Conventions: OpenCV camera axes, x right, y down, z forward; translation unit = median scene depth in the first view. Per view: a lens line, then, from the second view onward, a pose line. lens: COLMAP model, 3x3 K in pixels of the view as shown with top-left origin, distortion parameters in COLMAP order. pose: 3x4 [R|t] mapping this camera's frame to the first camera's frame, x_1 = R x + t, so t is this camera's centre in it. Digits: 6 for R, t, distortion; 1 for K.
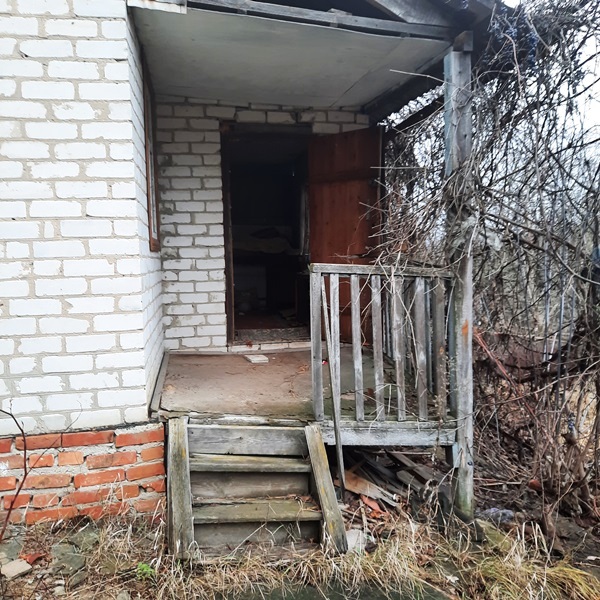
lens RADIAL K [[582.1, 0, 300.1], [0, 582.1, 302.2], [0, 0, 1]] dist [0.034116, 0.000000]
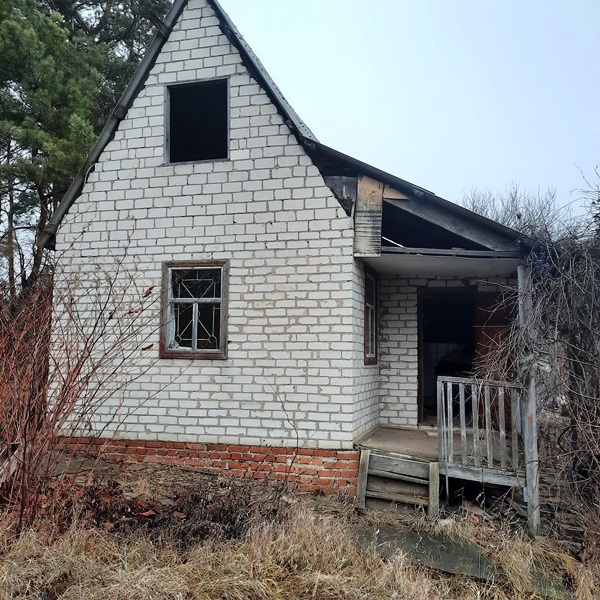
lens RADIAL K [[582.1, 0, 300.9], [0, 582.1, 302.1], [0, 0, 1]] dist [0.034116, 0.000000]
pose [[0.893154, -0.006239, -0.449708, 0.486033], [-0.072303, 0.984906, -0.157263, 0.028874], [0.443901, 0.172975, 0.879222, -0.939641]]
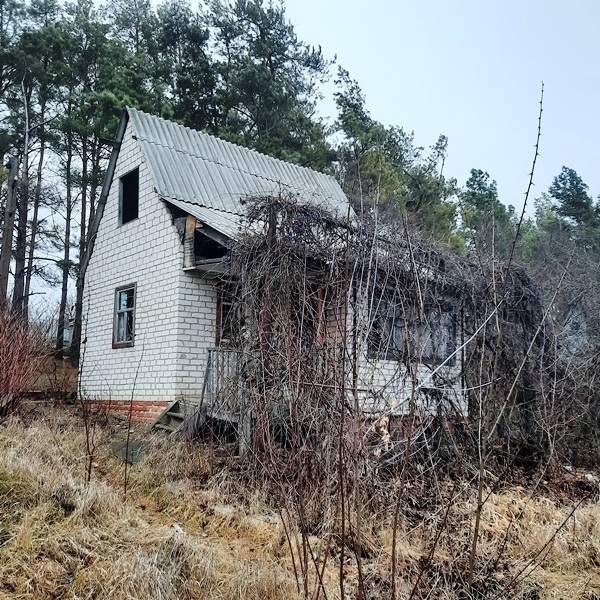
lens RADIAL K [[582.1, 0, 298.5], [0, 582.1, 300.4], [0, 0, 1]] dist [0.034116, 0.000000]
pose [[0.513048, -0.105327, -0.851873, 2.558721], [-0.089046, 0.980557, -0.174866, 0.156518], [0.853729, 0.165570, 0.493694, -0.041459]]
